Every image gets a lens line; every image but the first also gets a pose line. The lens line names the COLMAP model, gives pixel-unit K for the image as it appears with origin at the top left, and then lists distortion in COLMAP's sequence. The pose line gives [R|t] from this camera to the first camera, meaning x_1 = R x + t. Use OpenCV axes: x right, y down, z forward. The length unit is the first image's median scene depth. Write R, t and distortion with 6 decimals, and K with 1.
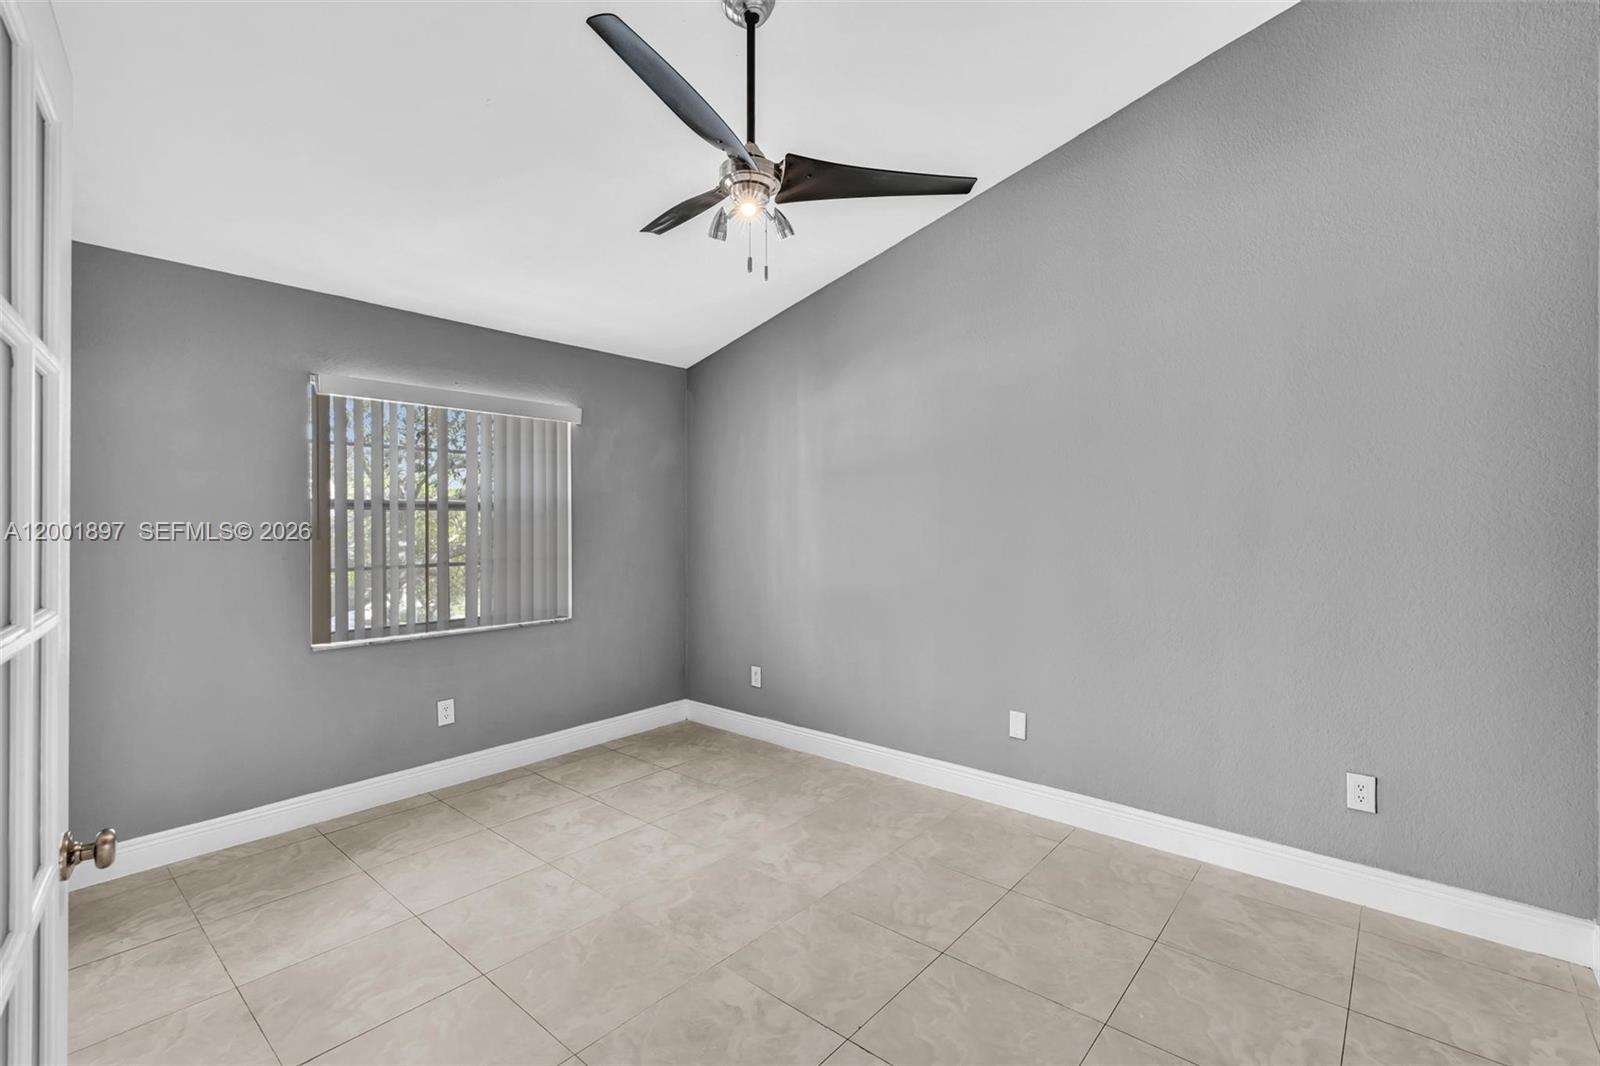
lens RADIAL K [[704.4, 0, 793.7], [0, 704.4, 527.8], [0, 0, 1]] dist [0.002388, 0.000556]
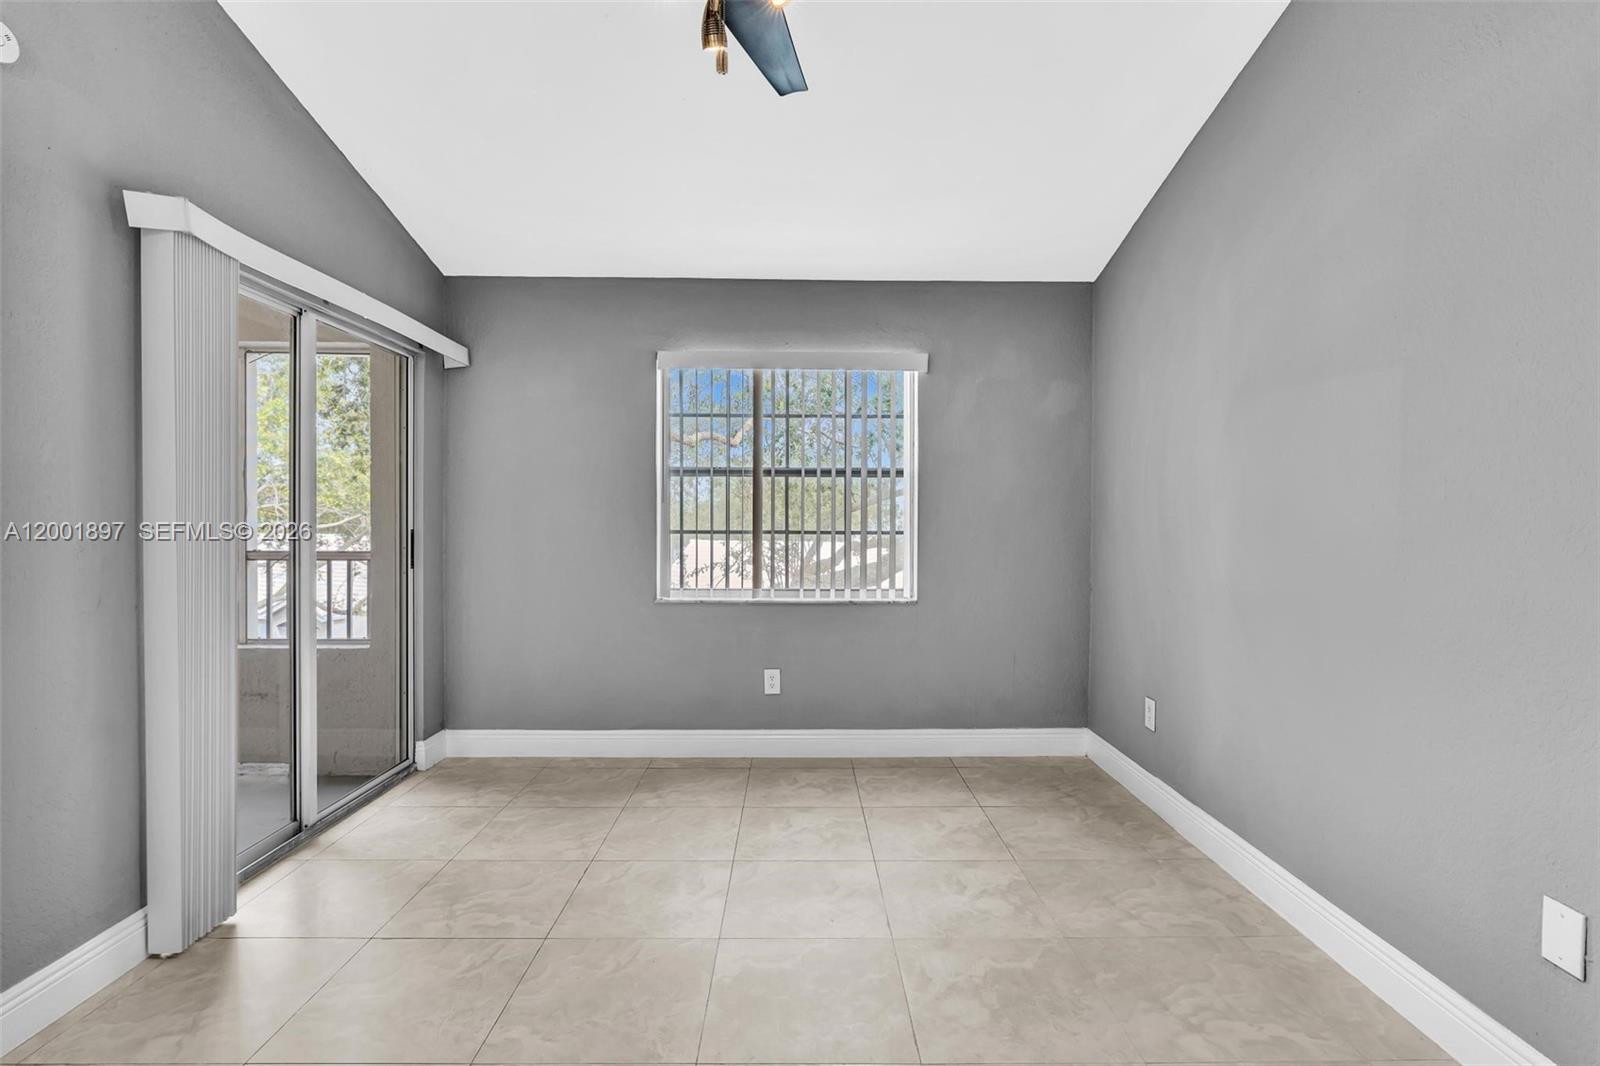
lens RADIAL K [[743.8, 0, 803.5], [0, 743.8, 527.7], [0, 0, 1]] dist [-0.002492, 0.000253]
pose [[0.665915, 0.011439, -0.745940, 0.309662], [-0.011321, 0.999922, 0.005228, 0.042225], [0.745942, 0.004964, 0.665993, 0.346282]]
